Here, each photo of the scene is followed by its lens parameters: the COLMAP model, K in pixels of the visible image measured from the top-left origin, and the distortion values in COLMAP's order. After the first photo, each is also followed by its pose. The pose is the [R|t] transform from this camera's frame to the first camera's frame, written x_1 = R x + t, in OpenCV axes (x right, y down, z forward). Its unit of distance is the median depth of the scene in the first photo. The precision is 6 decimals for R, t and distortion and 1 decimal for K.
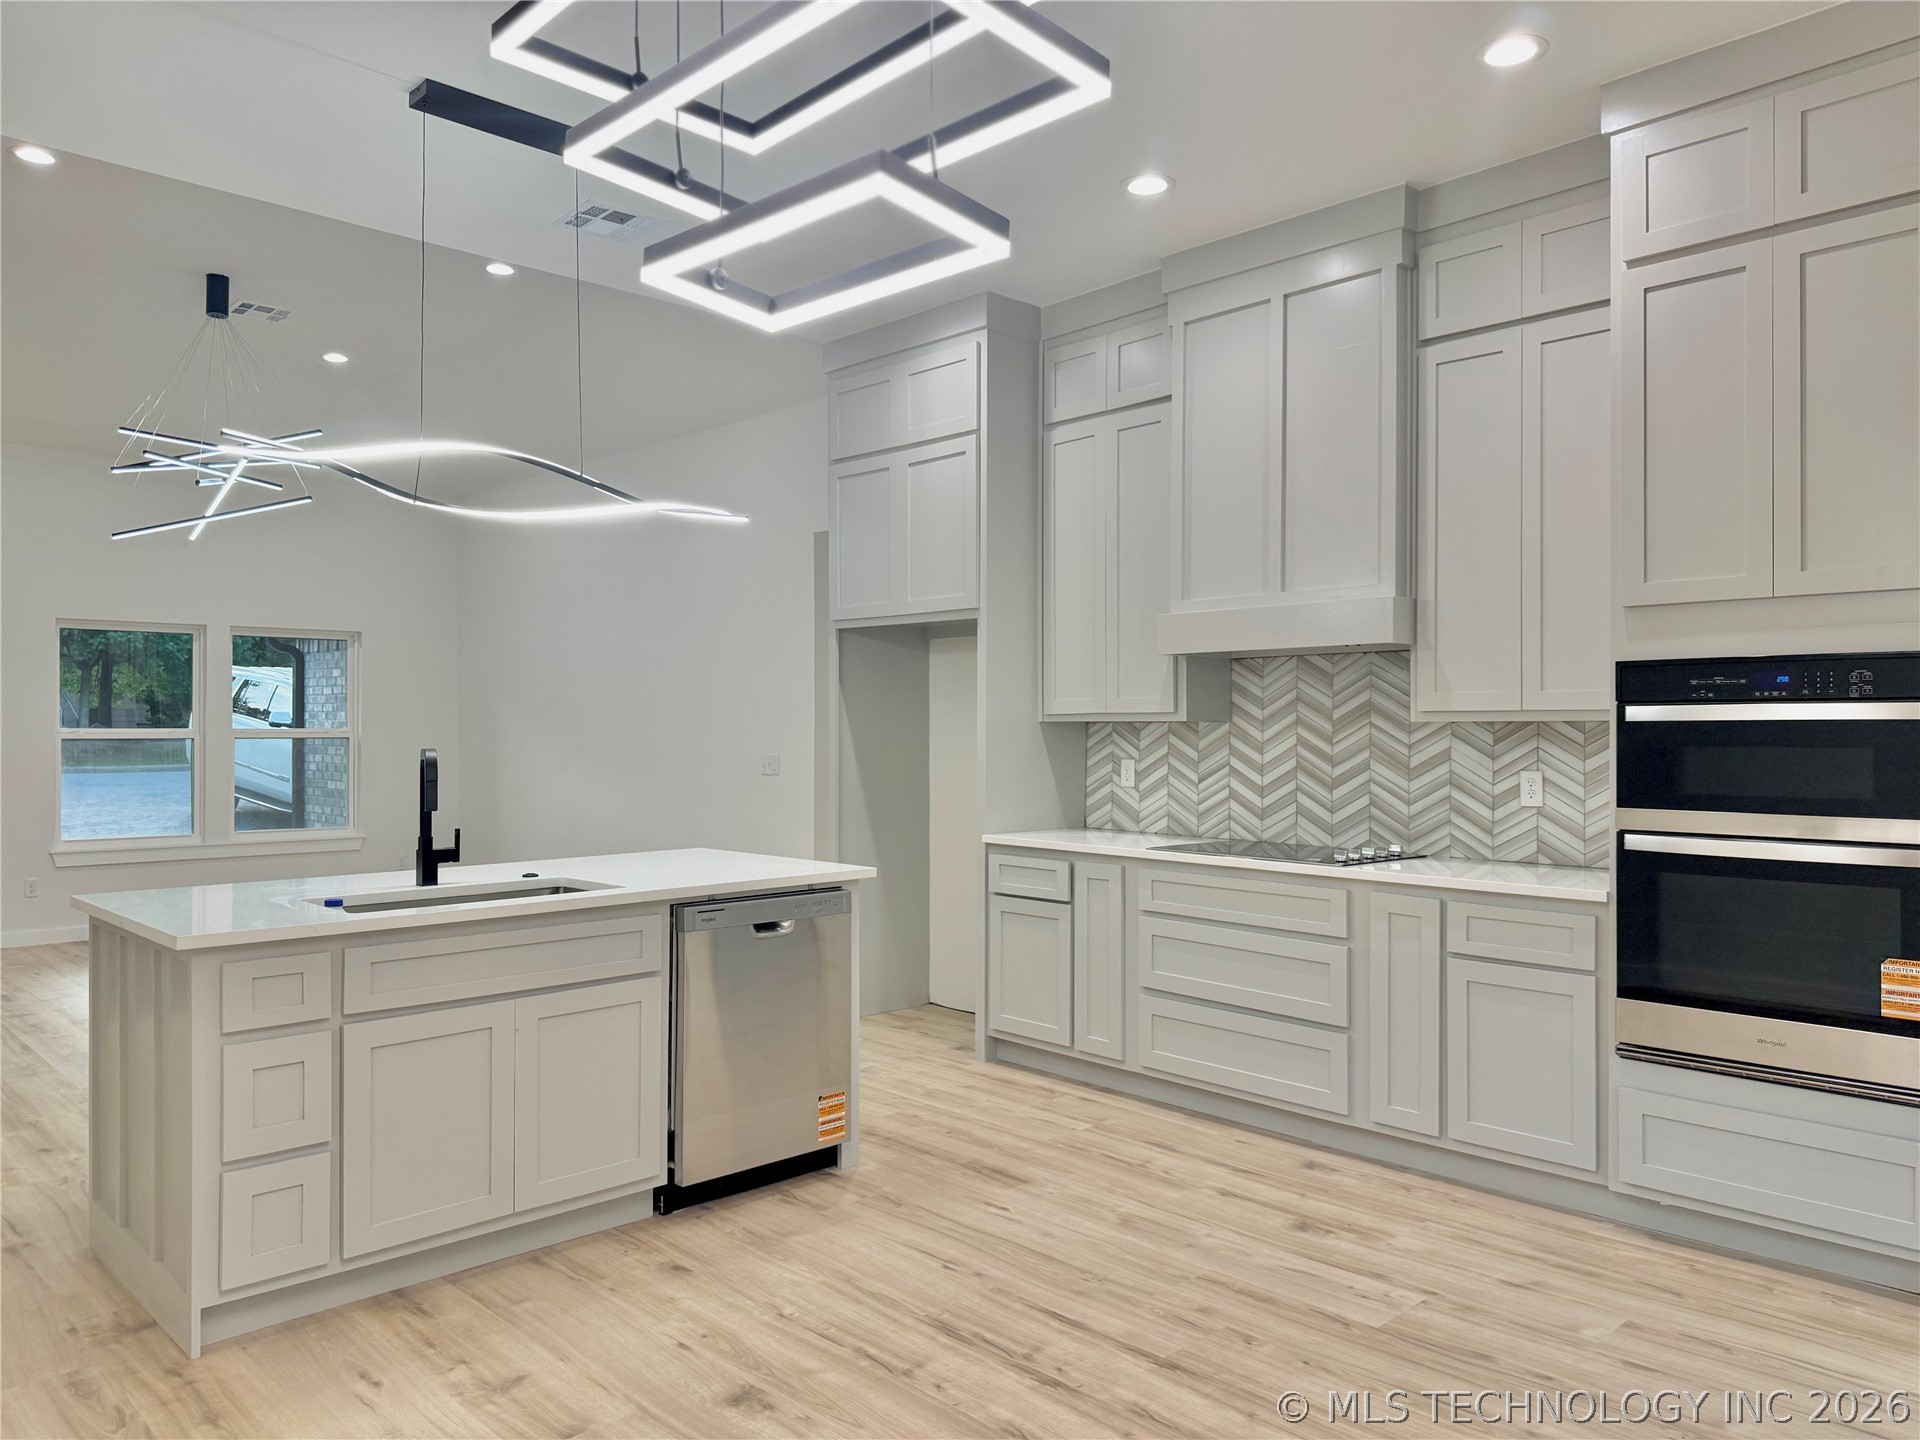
lens RADIAL K [[1348.9, 0, 949.5], [0, 1348.9, 719.1], [0, 0, 1]] dist [0.141598, -0.227134]
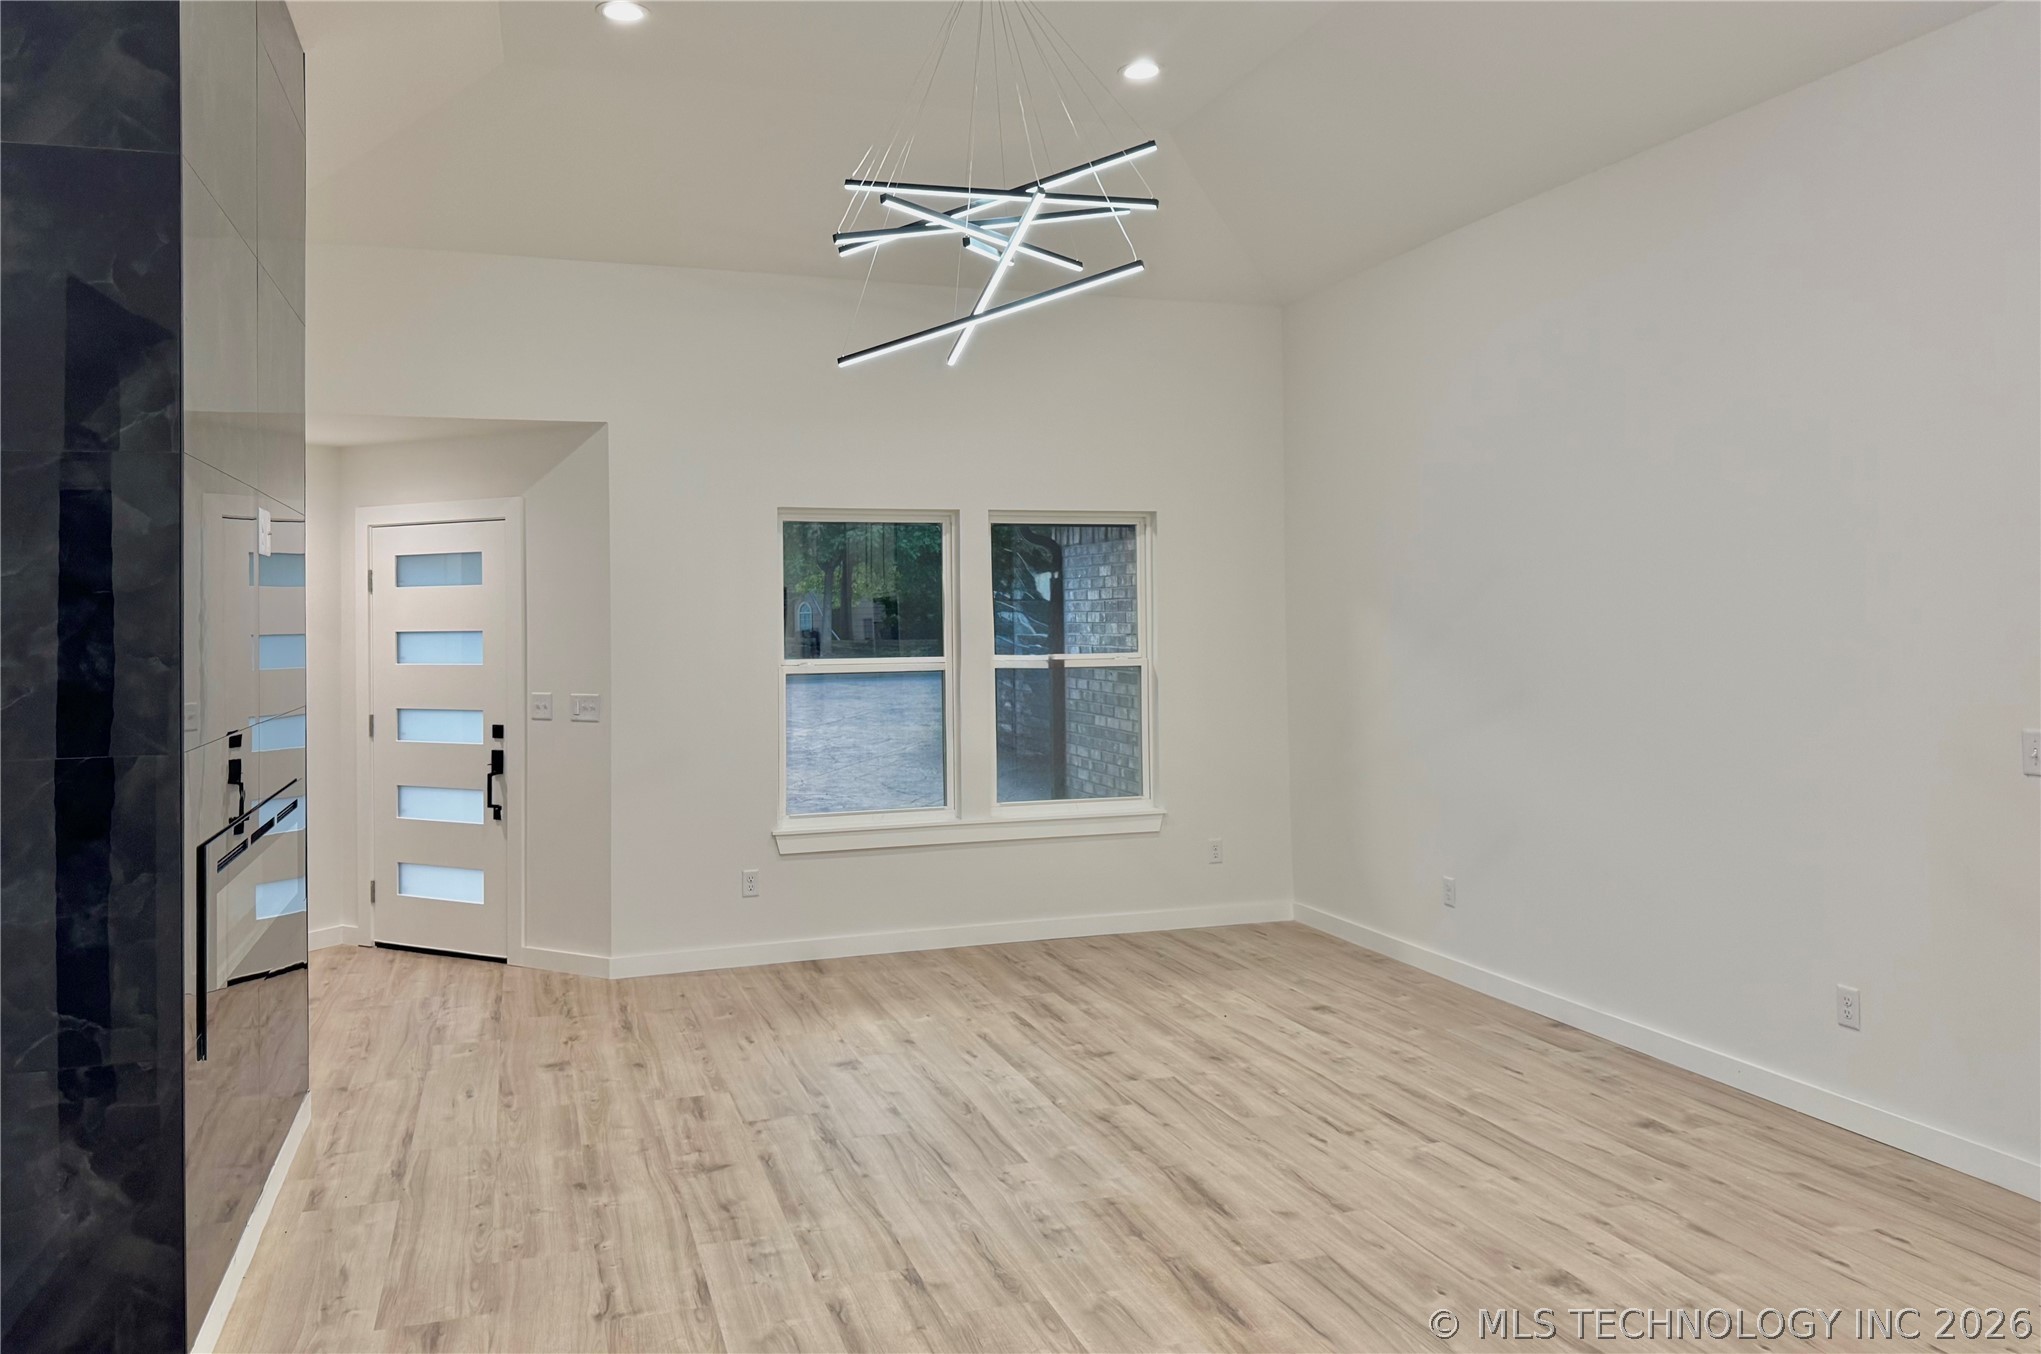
lens RADIAL K [[1511.9, 0, 1022.7], [0, 1511.9, 590.0], [0, 0, 1]] dist [0.051234, -0.074847]
pose [[0.906812, -0.019378, -0.421089, -0.376242], [0.014438, 0.999784, -0.014917, -0.031073], [0.421287, 0.007447, 0.906897, 0.636228]]
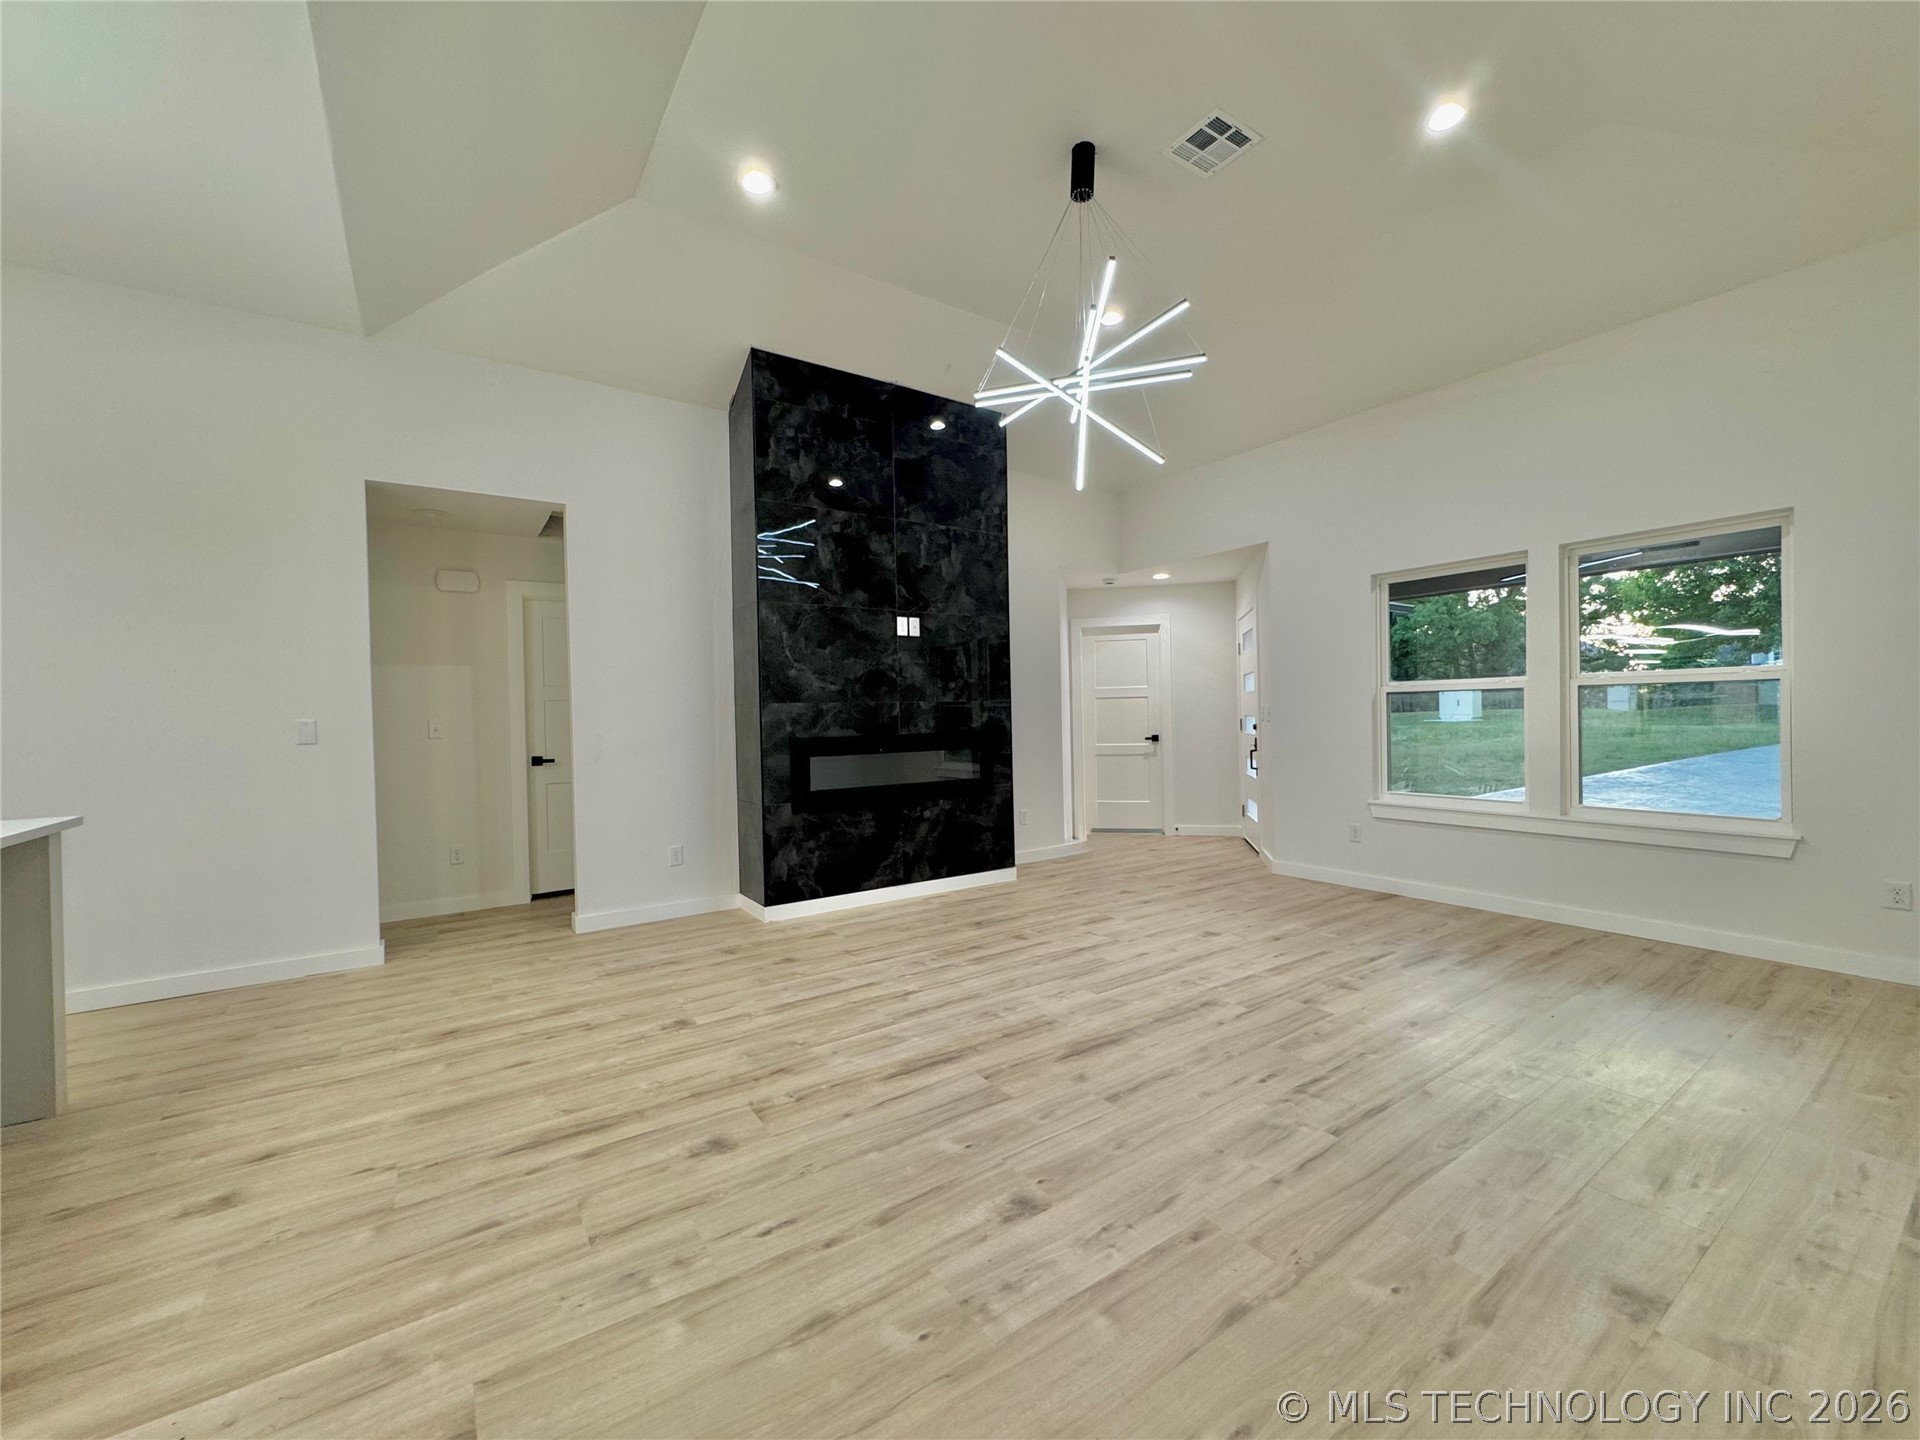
lens RADIAL K [[770.0, 0, 957.5], [0, 770.0, 721.2], [0, 0, 1]] dist [-0.001308, -0.000217]
pose [[-0.155018, 0.011056, -0.987850, -0.061386], [0.024781, 0.999666, 0.007299, 0.044249], [0.987601, -0.023348, -0.155240, 1.458185]]
